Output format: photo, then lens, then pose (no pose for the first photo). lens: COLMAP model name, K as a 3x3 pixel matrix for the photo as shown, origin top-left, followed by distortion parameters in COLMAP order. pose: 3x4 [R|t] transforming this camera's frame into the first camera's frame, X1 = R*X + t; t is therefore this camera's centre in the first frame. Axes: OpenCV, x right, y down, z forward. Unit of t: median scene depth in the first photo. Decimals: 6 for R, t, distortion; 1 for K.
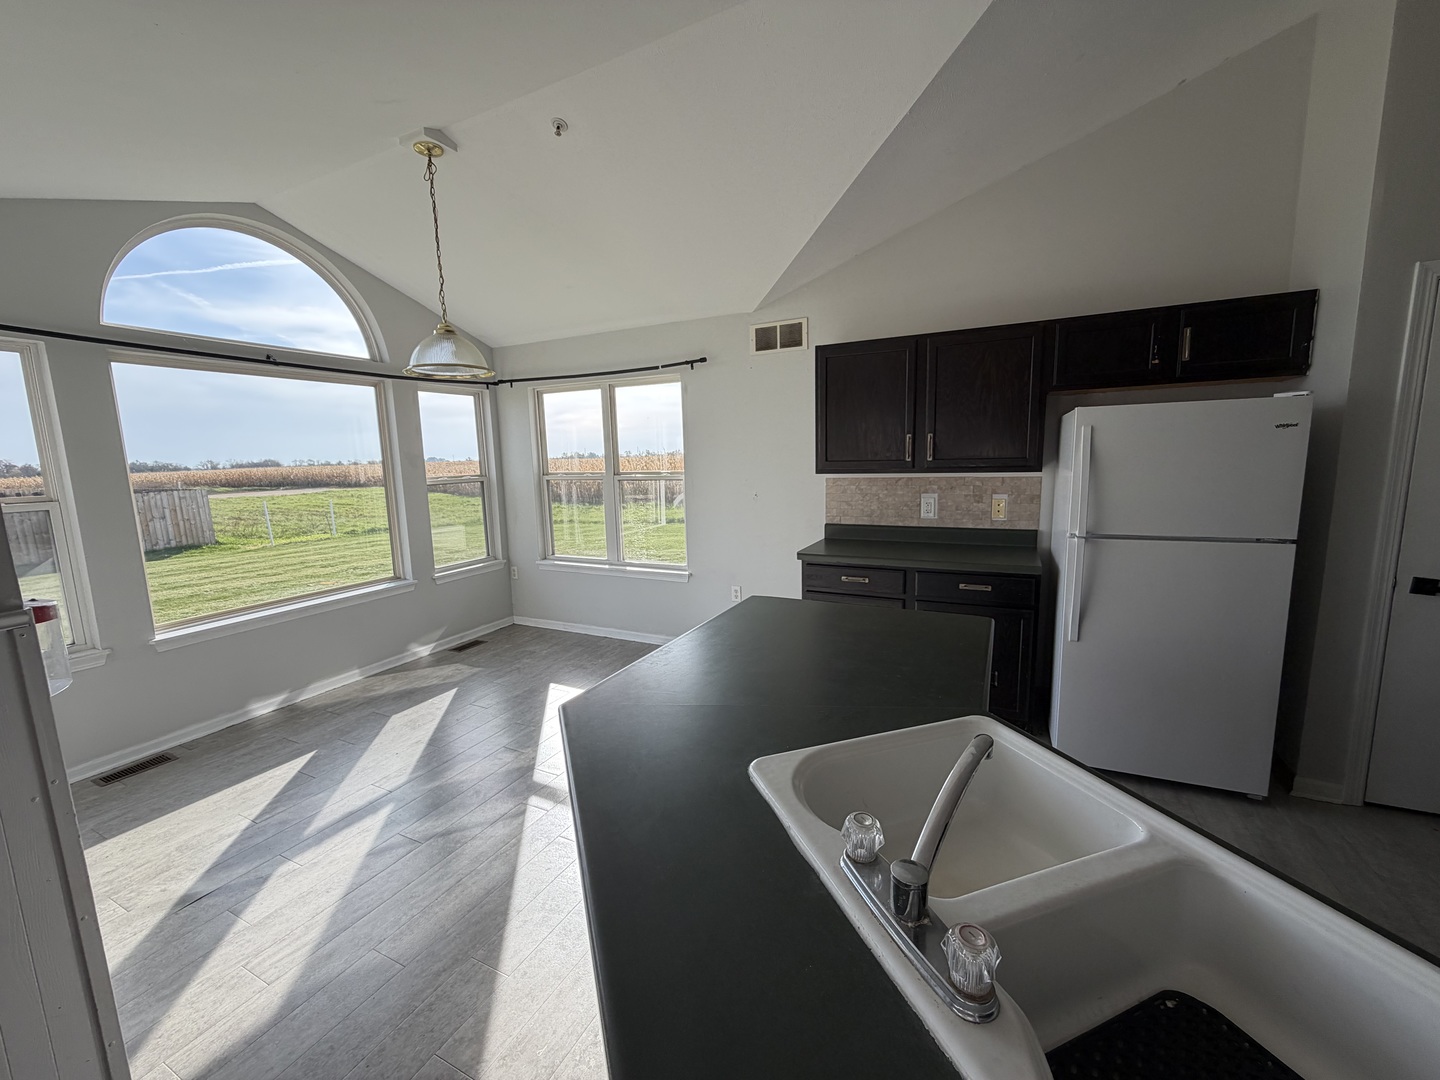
lens RADIAL K [[574.7, 0, 720.3], [0, 574.7, 540.2], [0, 0, 1]] dist [0.000581, -0.000176]
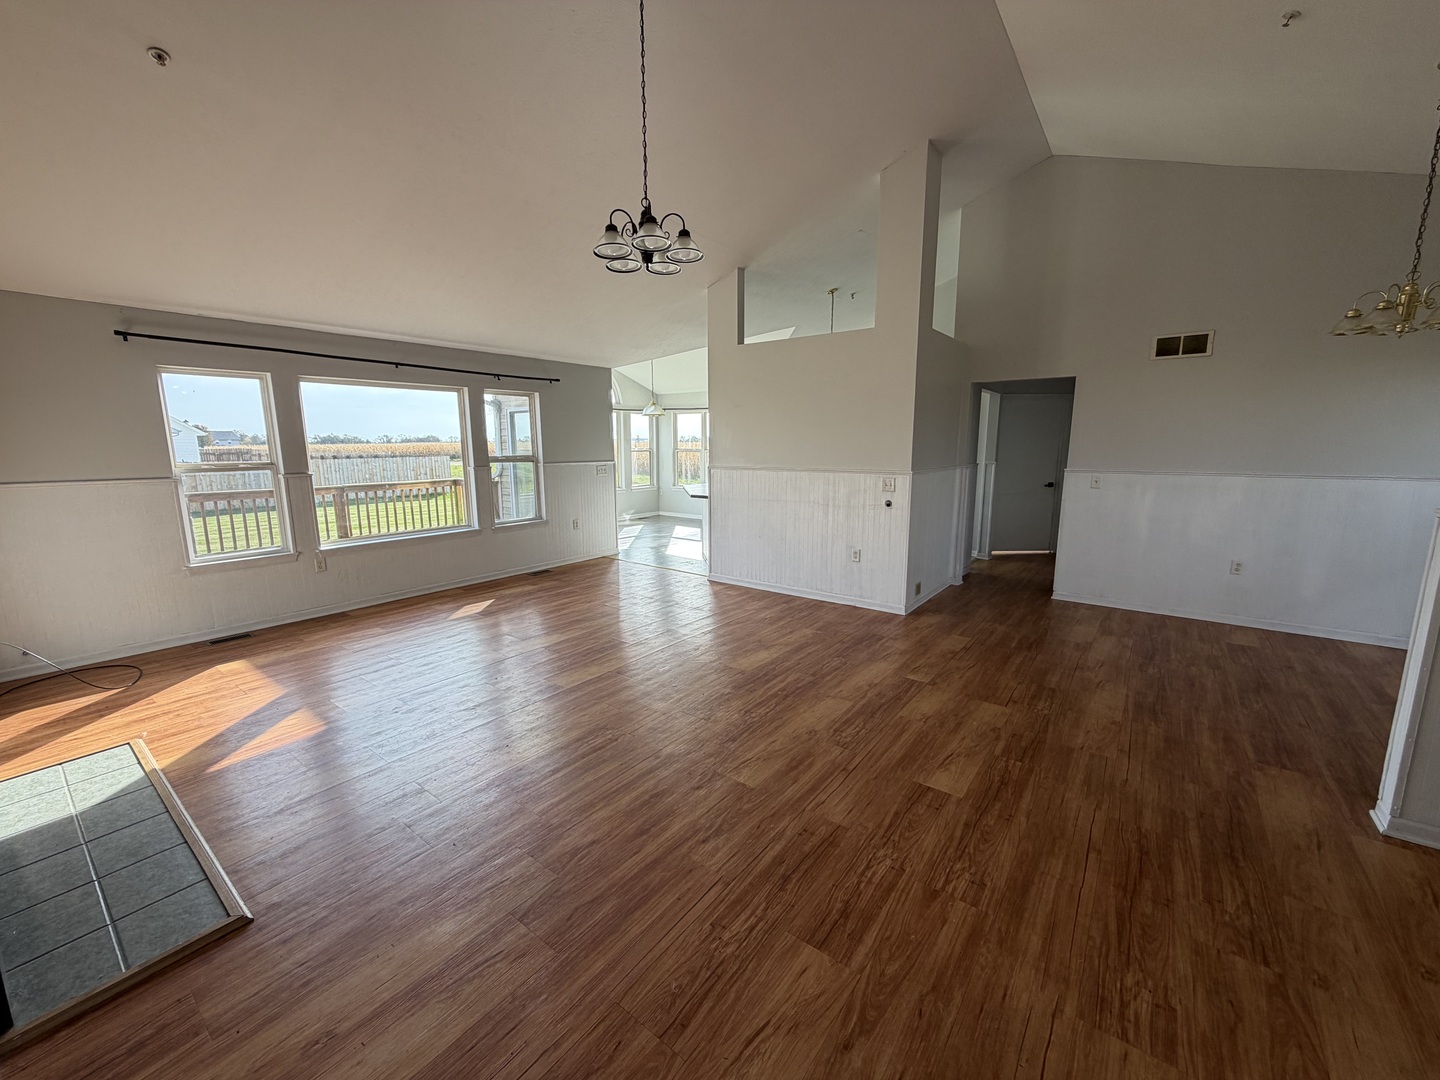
lens RADIAL K [[574.7, 0, 722.2], [0, 574.7, 539.9], [0, 0, 1]] dist [0.000581, -0.000176]
pose [[0.979023, 0.062112, -0.194052, 0.554265], [-0.057873, 0.997947, 0.027441, 0.277970], [0.195358, -0.015635, 0.980607, -1.972702]]
